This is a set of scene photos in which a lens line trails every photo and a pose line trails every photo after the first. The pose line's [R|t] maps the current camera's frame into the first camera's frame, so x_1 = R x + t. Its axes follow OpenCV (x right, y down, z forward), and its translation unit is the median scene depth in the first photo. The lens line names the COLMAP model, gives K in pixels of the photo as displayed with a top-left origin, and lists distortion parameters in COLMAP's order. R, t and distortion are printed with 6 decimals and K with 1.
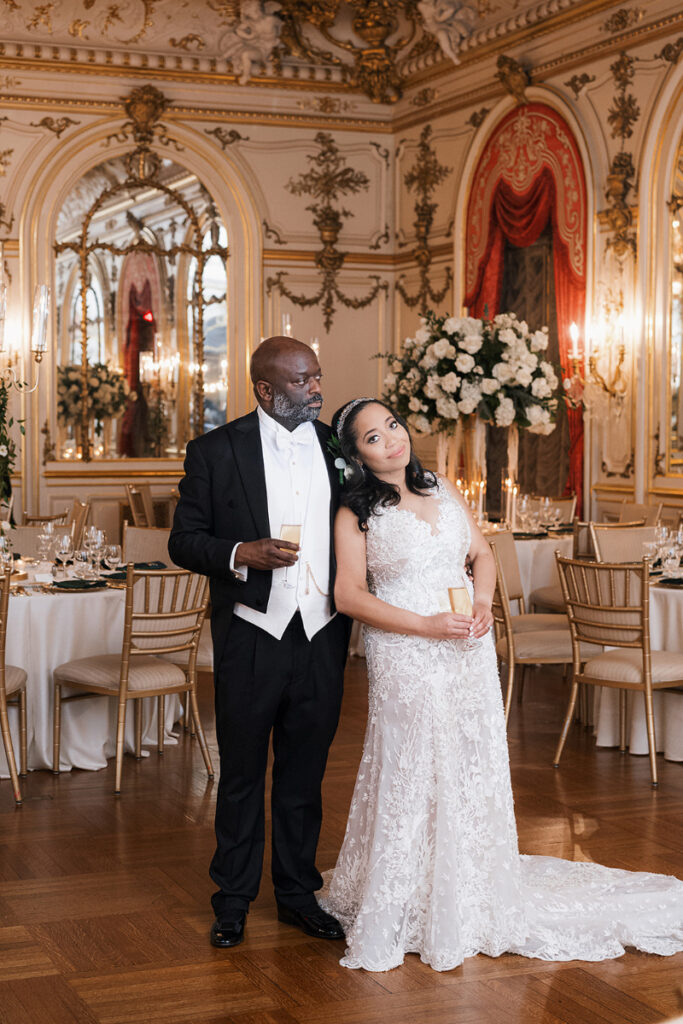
lens RADIAL K [[1664.4, 0, 263.0], [0, 1664.4, 537.2], [0, 0, 1]] dist [0.006342, 0.000000]
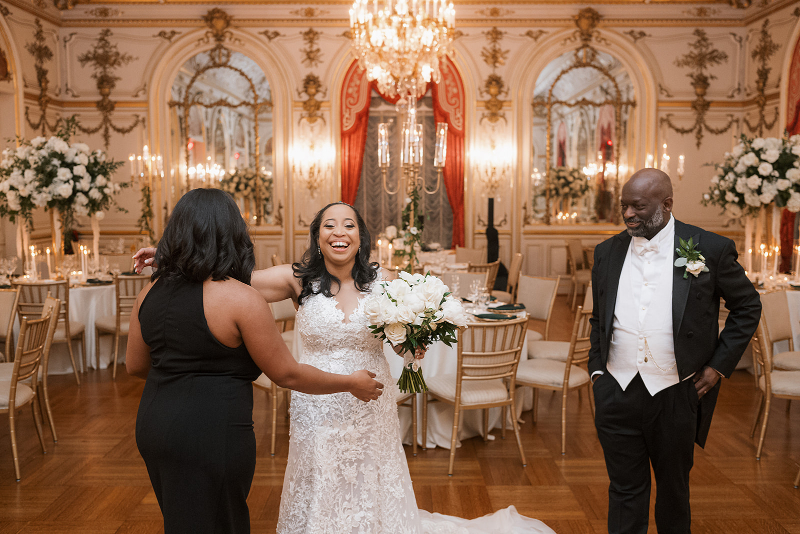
lens RADIAL K [[785.2, 0, 401.3], [0, 785.2, 272.7], [0, 0, 1]] dist [-0.007627, 0.000000]
pose [[0.932507, 0.036055, -0.359348, 0.051317], [-0.025220, 0.999076, 0.034796, -0.020180], [0.360270, -0.023385, 0.932555, 0.163595]]
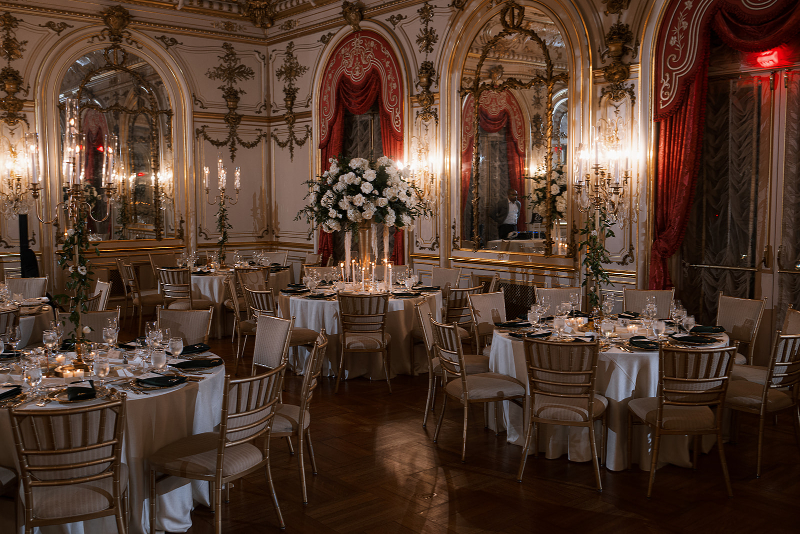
lens RADIAL K [[785.2, 0, 410.7], [0, 785.2, 275.1], [0, 0, 1]] dist [-0.007627, 0.000000]
pose [[0.942999, -0.038719, 0.330536, -0.062423], [0.028997, 0.998991, 0.034295, -0.031904], [-0.331530, -0.022755, 0.943170, 0.194962]]
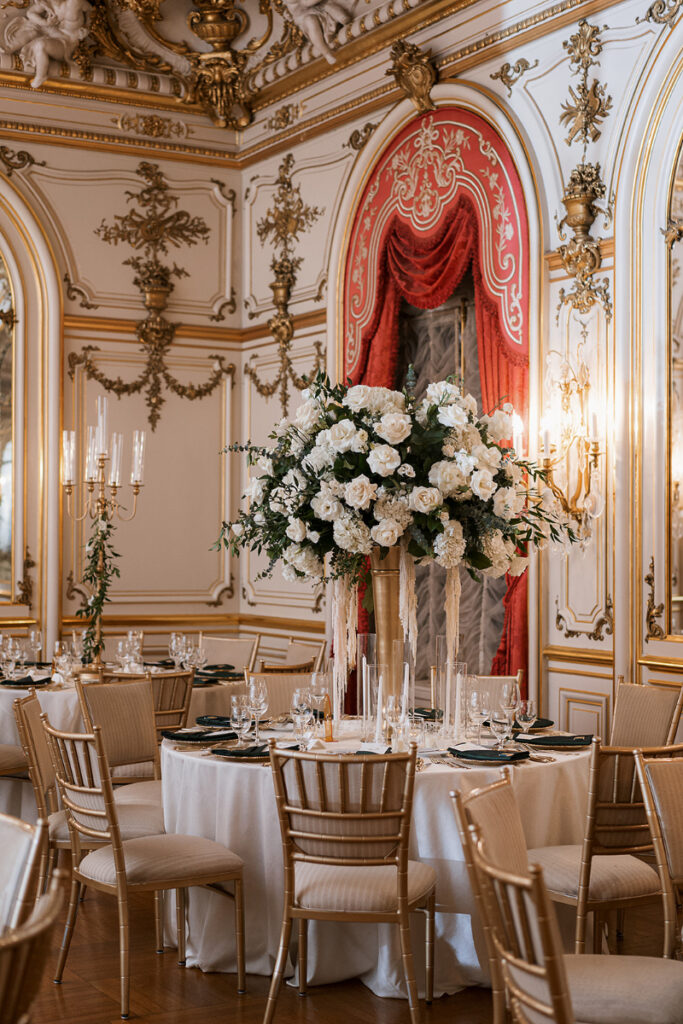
lens RADIAL K [[1586.5, 0, 337.9], [0, 1586.5, 516.6], [0, 0, 1]] dist [-0.006348, 0.000000]
pose [[0.988615, 0.006195, 0.150338, 0.015227], [0.006657, 0.996373, -0.084834, -0.026128], [-0.150318, 0.084869, 0.984988, 0.317314]]
